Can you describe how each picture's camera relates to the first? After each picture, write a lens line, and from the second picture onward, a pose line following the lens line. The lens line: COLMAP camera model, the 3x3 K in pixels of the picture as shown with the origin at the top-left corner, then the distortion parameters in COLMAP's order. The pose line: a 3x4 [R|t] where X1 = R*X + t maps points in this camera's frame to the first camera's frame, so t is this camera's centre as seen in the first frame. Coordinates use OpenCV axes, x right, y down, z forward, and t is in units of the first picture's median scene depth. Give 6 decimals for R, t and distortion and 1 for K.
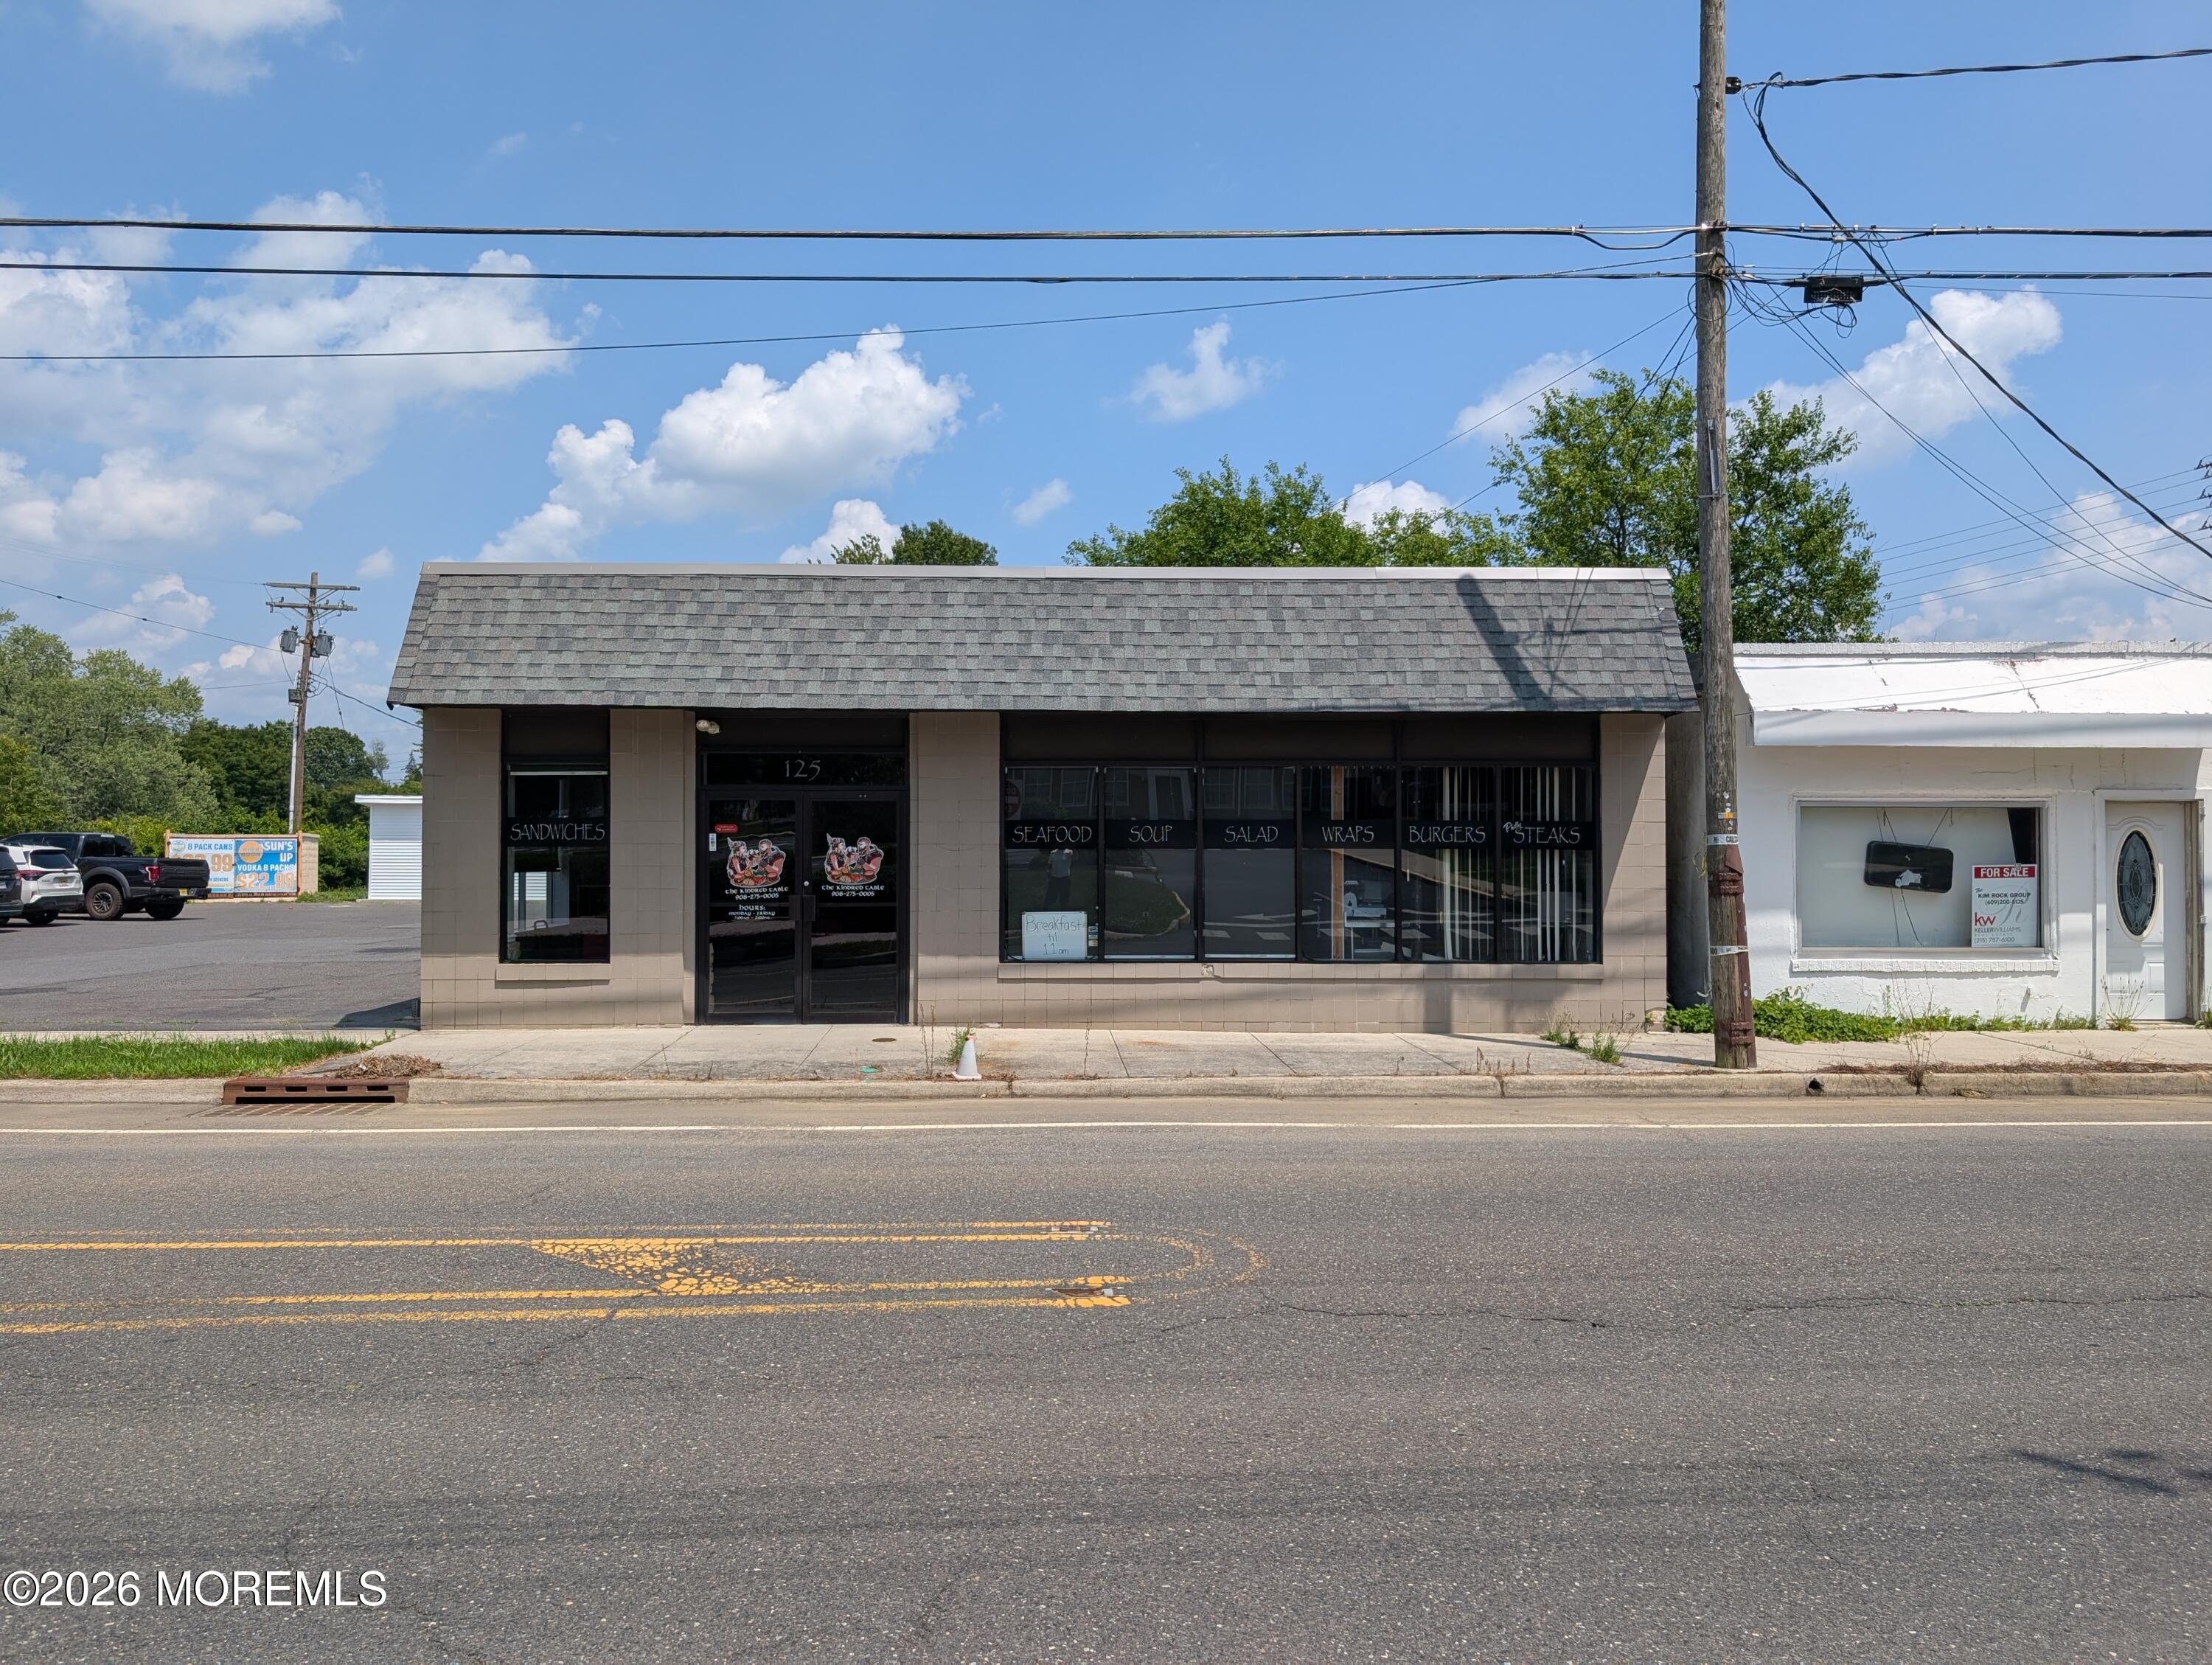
lens RADIAL K [[1765.0, 0, 1106.0], [0, 1765.0, 832.5], [0, 0, 1]] dist [-0.165027, -0.000127]
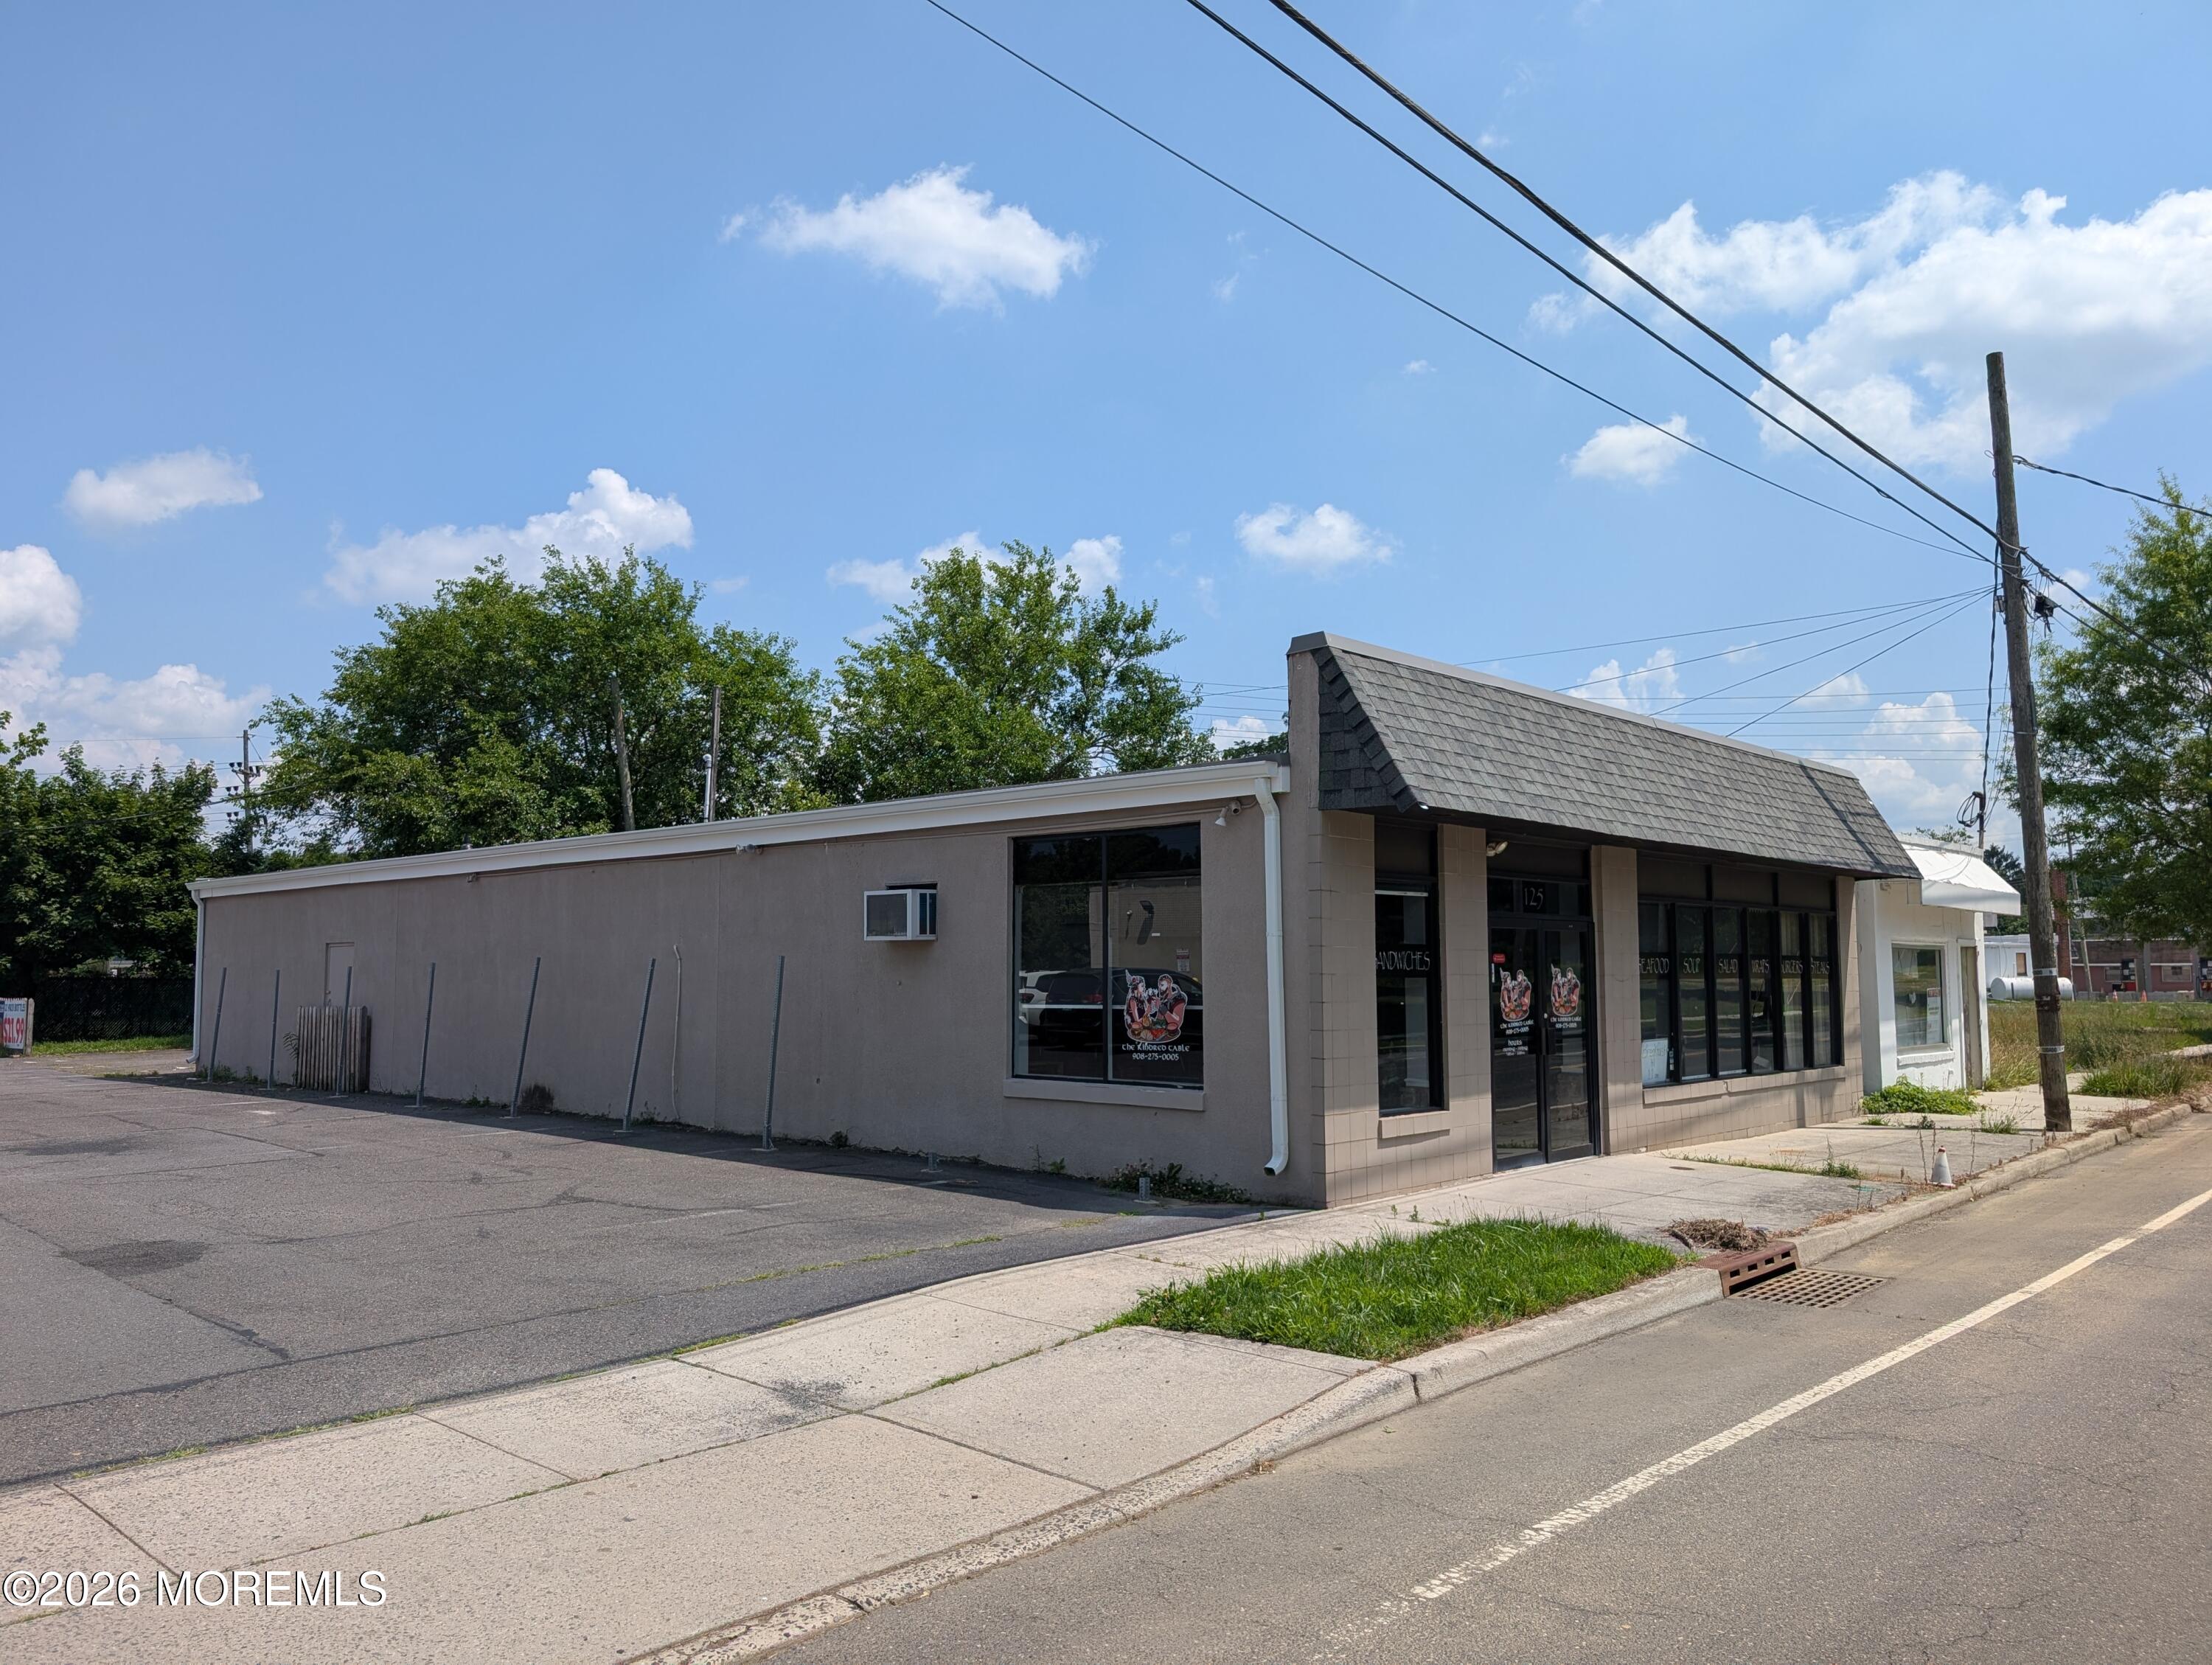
lens RADIAL K [[1765.0, 0, 1106.0], [0, 1765.0, 832.5], [0, 0, 1]] dist [-0.165027, -0.000127]
pose [[0.739580, 0.059307, 0.670451, -1.000451], [0.002029, 0.995909, -0.090335, 0.014479], [-0.673066, 0.068171, 0.736434, 0.446052]]
